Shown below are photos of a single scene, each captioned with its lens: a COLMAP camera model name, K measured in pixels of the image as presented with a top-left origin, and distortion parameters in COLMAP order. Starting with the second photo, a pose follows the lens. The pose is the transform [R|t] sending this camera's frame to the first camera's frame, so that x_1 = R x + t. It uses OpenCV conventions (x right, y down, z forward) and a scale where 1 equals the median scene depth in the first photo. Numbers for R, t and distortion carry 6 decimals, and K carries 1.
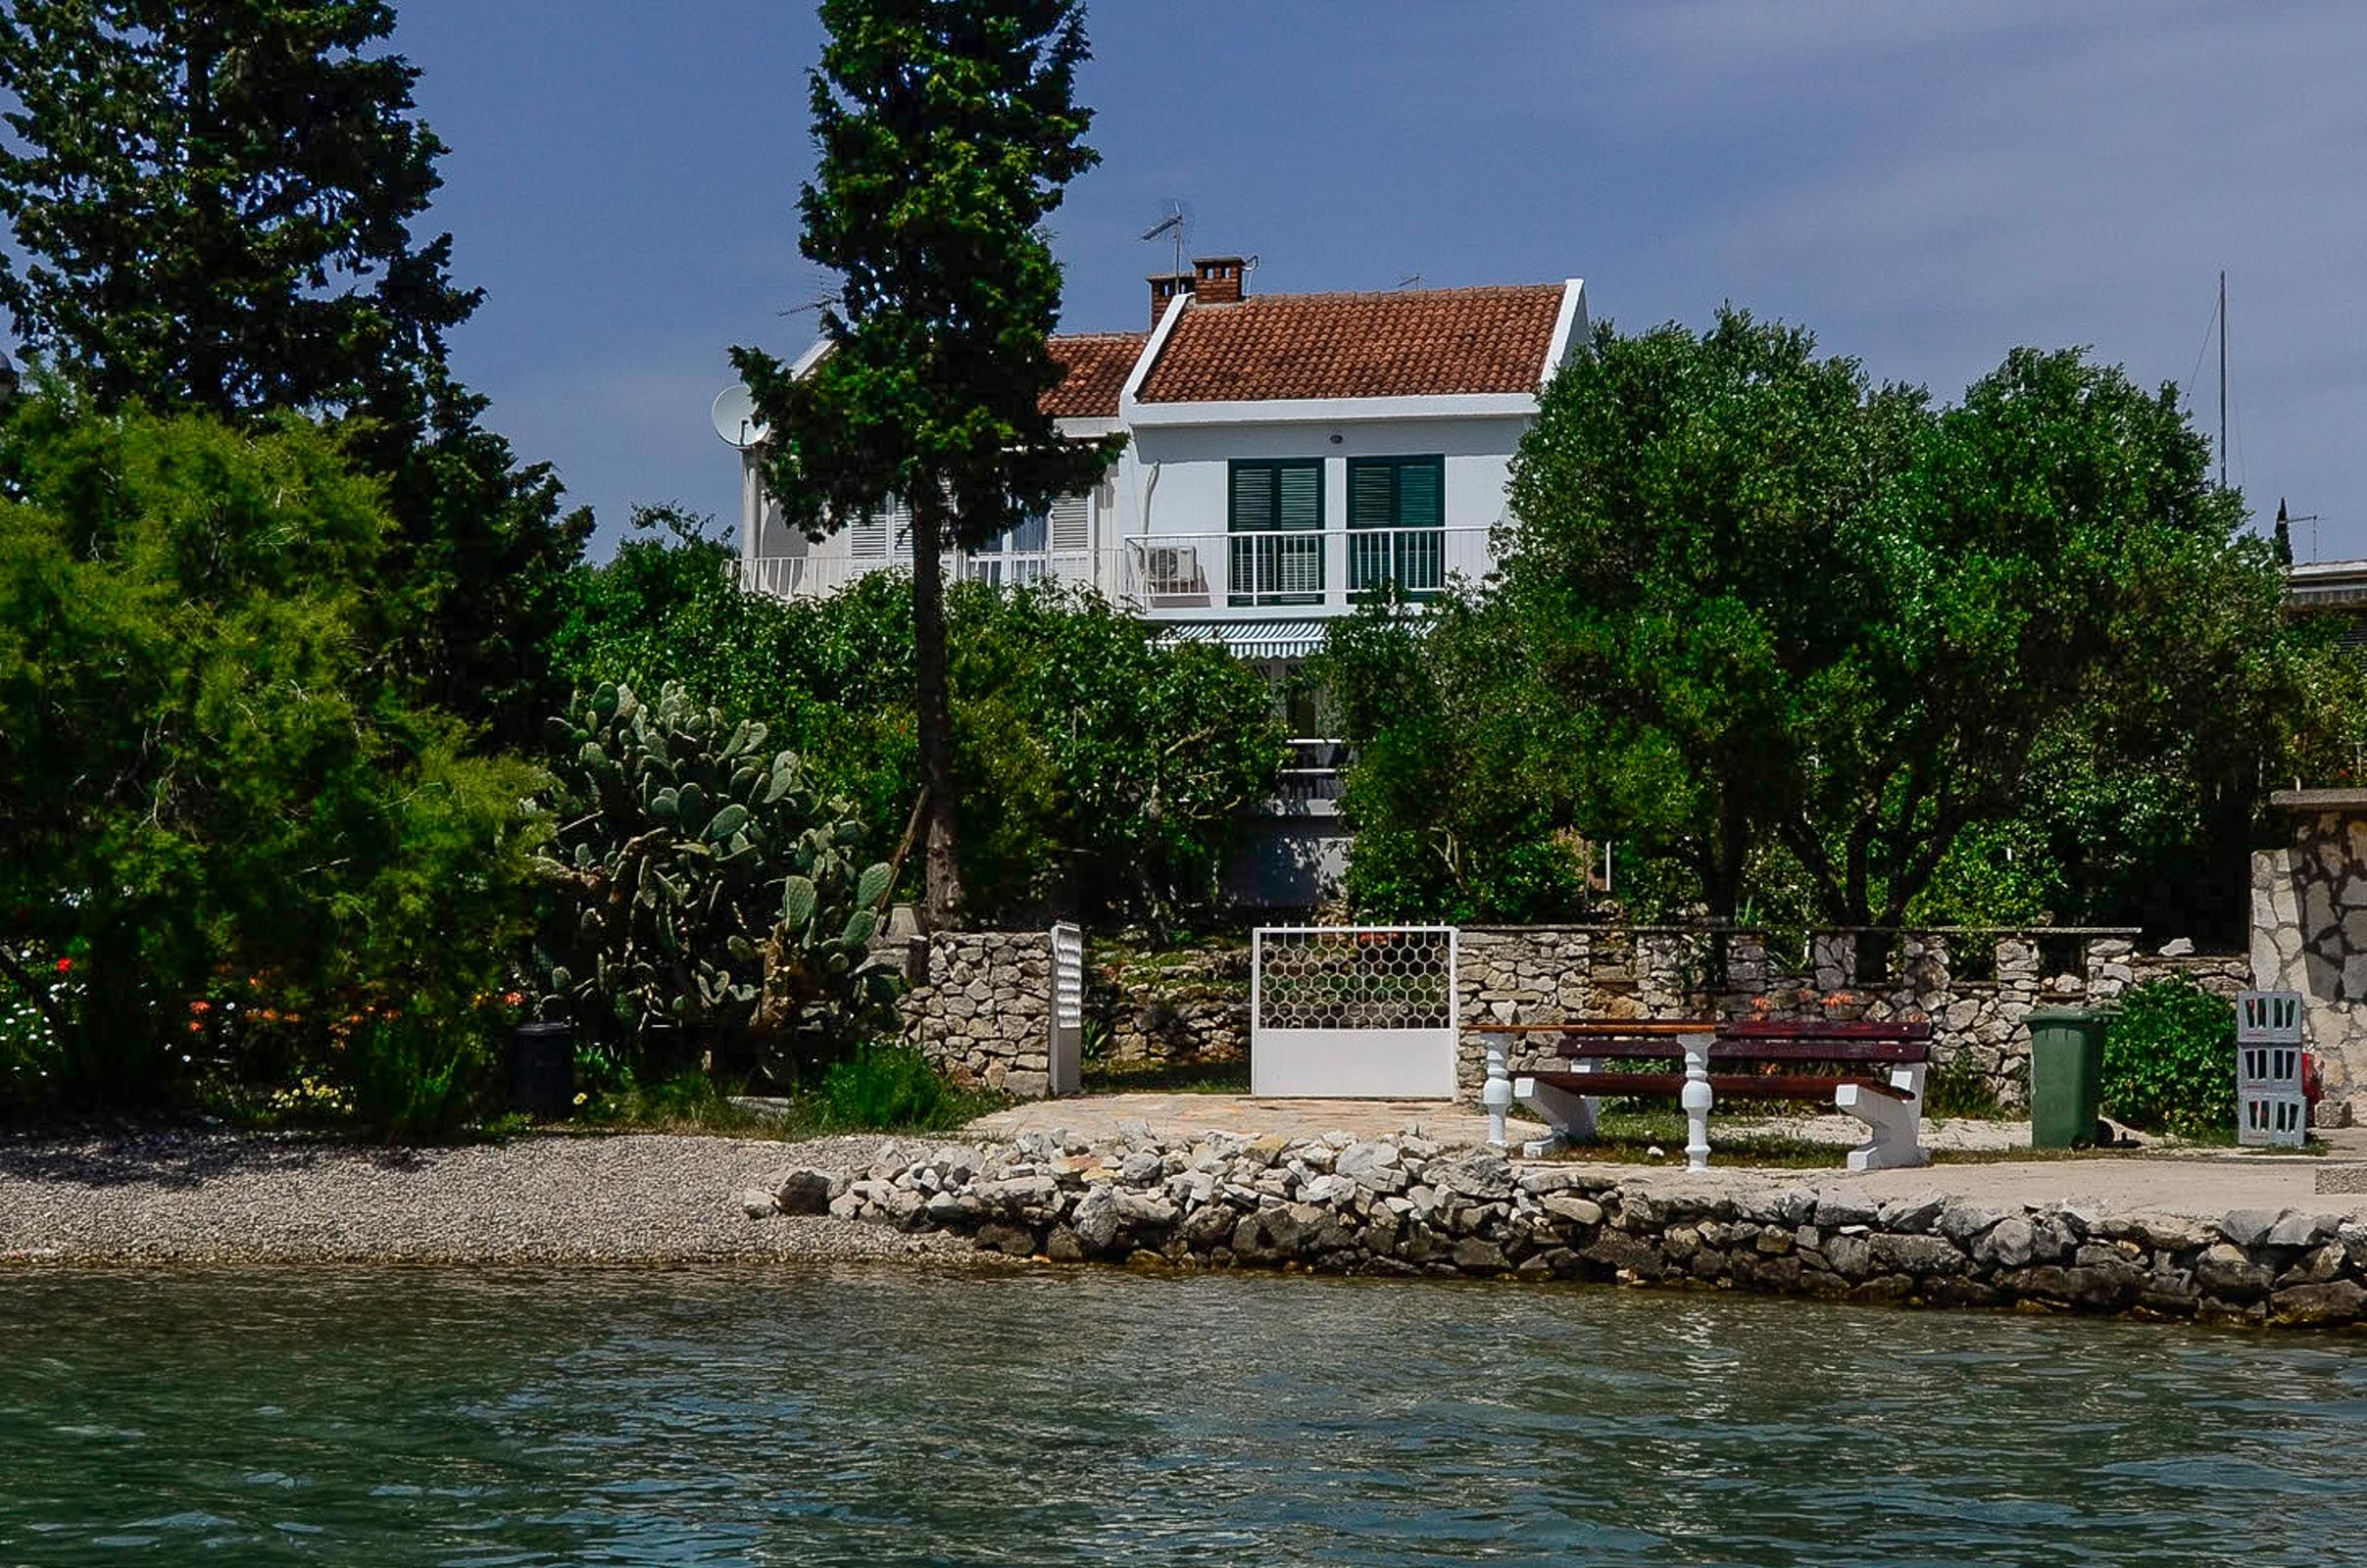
lens RADIAL K [[3710.1, 0, 1183.5], [0, 3710.1, 784.0], [0, 0, 1]] dist [-0.010336, 0.046921]
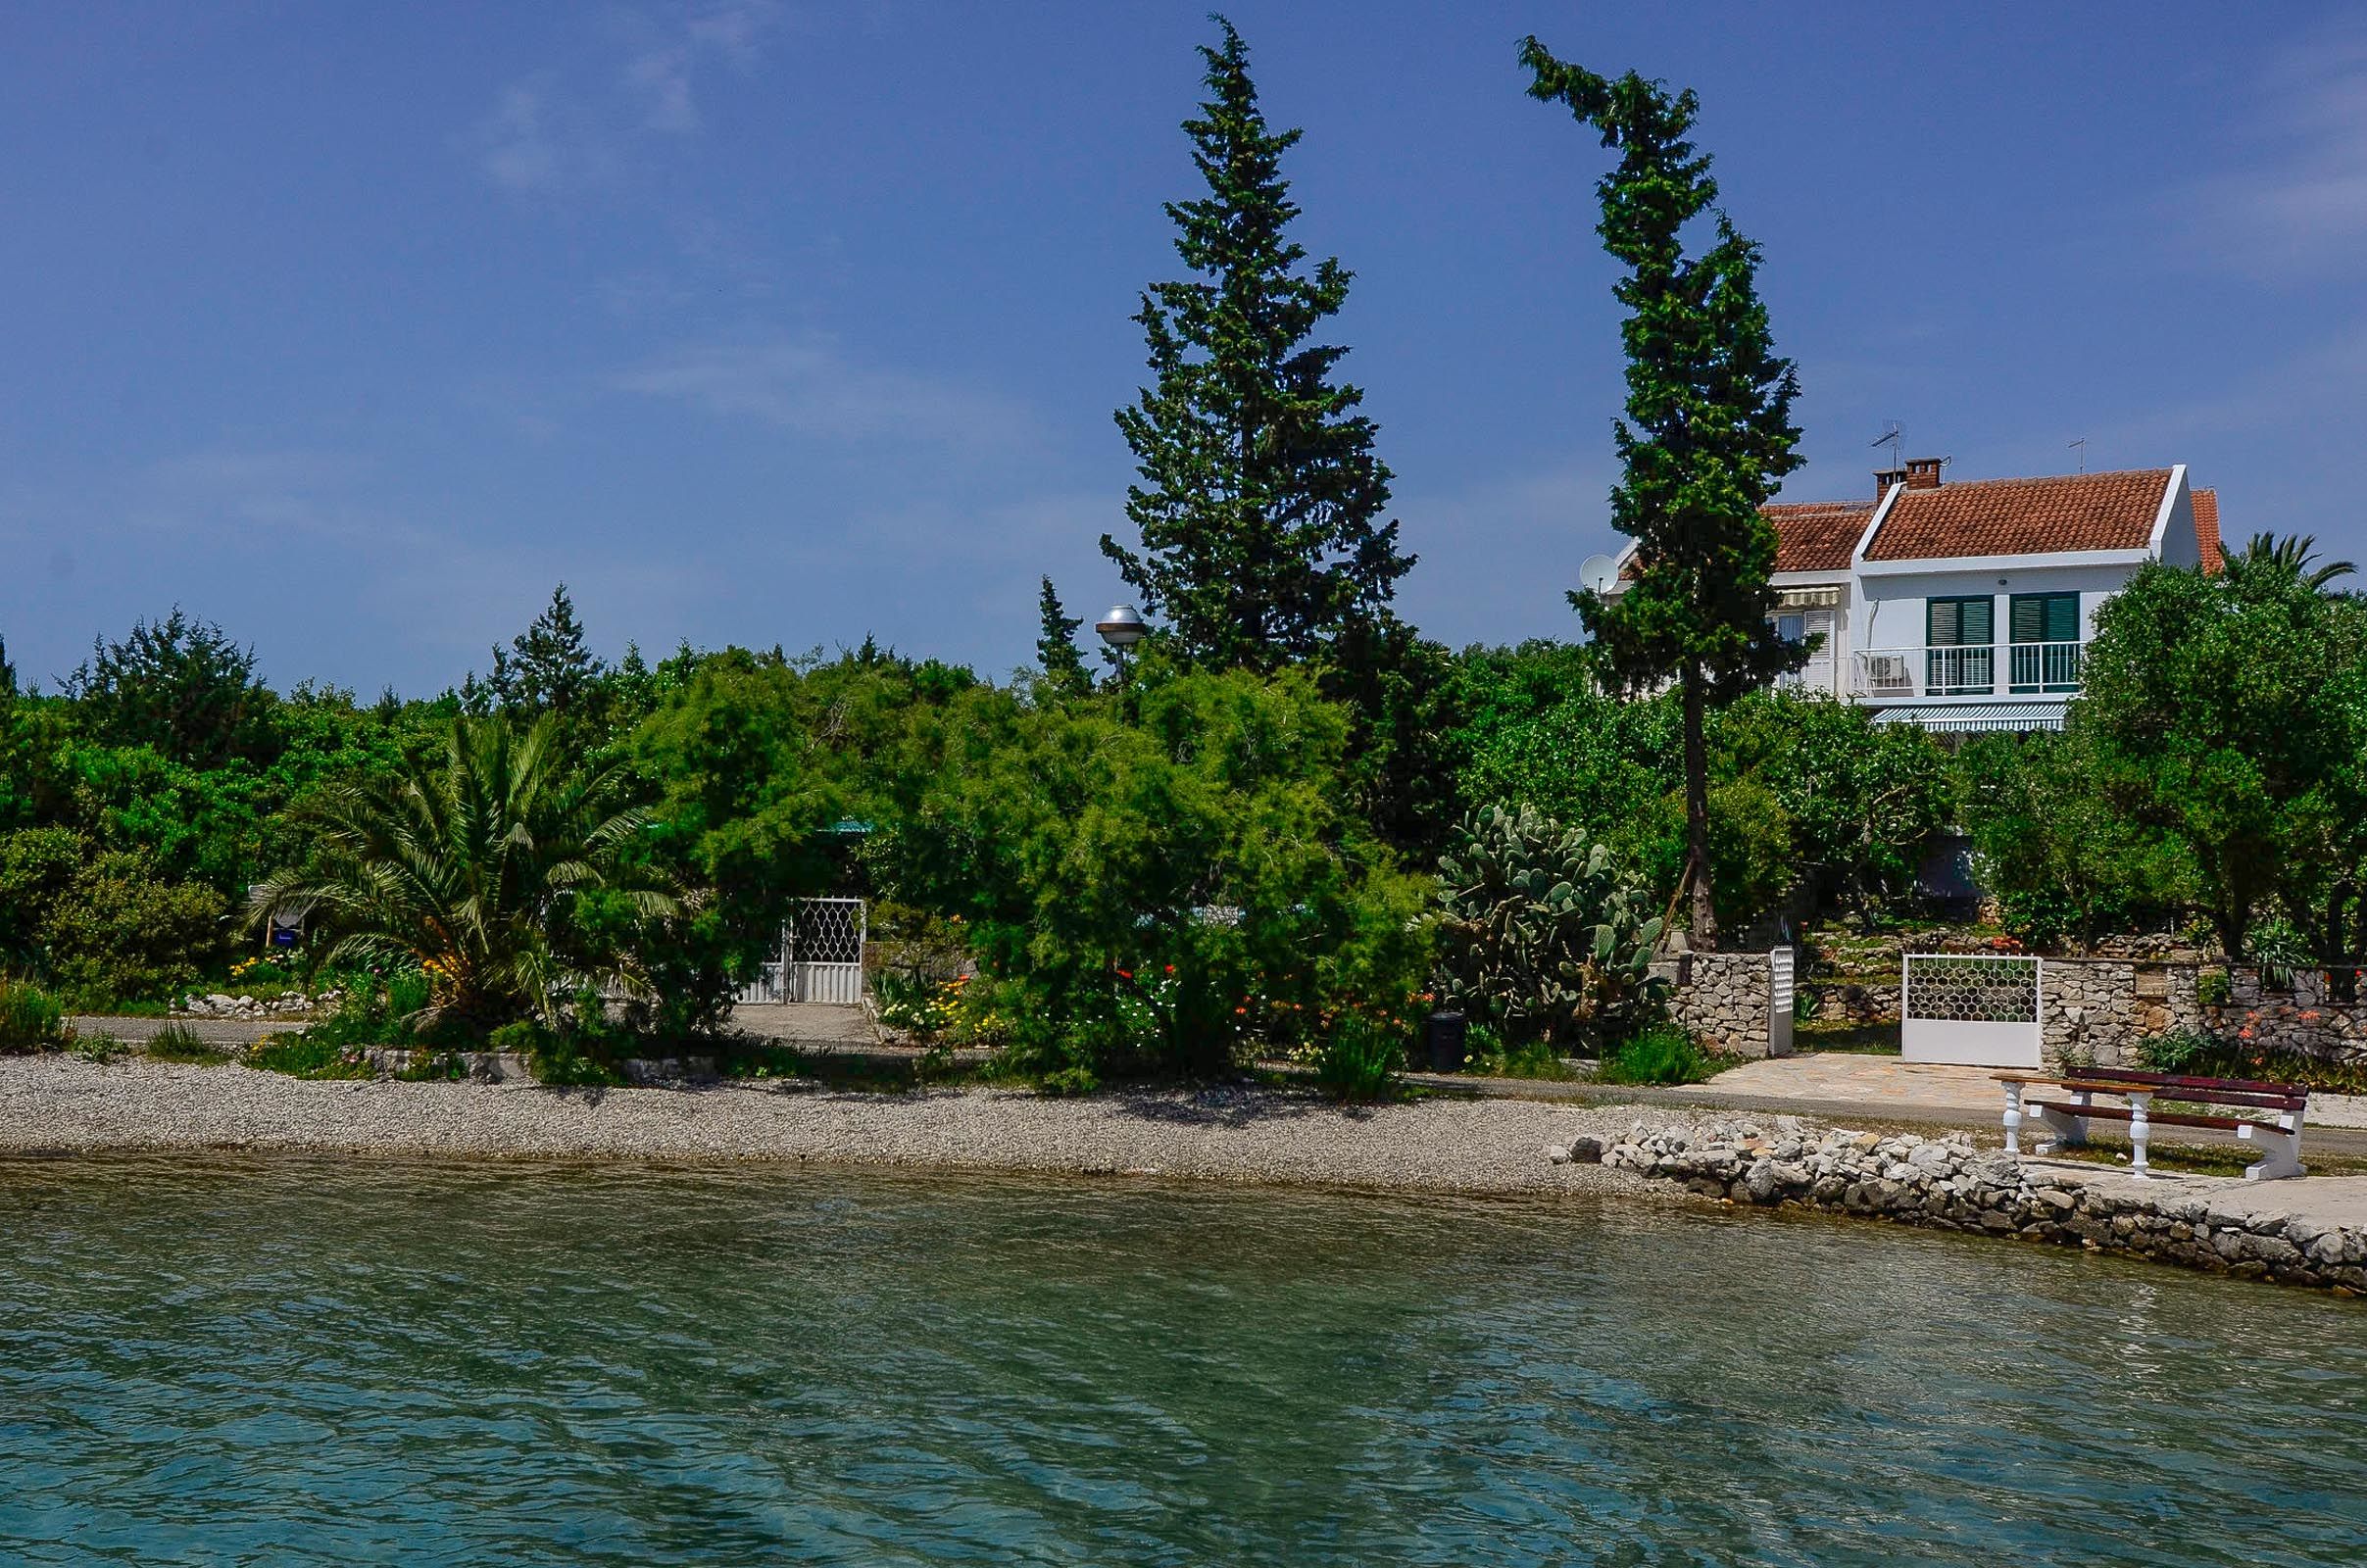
lens RADIAL K [[2605.9, 0, 1183.5], [0, 2605.9, 784.0], [0, 0, 1]] dist [0.000813, -0.042426]
pose [[0.954370, 0.011379, -0.298411, 0.059435], [0.001812, 0.999035, 0.043892, -0.086375], [0.298623, -0.042430, 0.953428, -0.135837]]
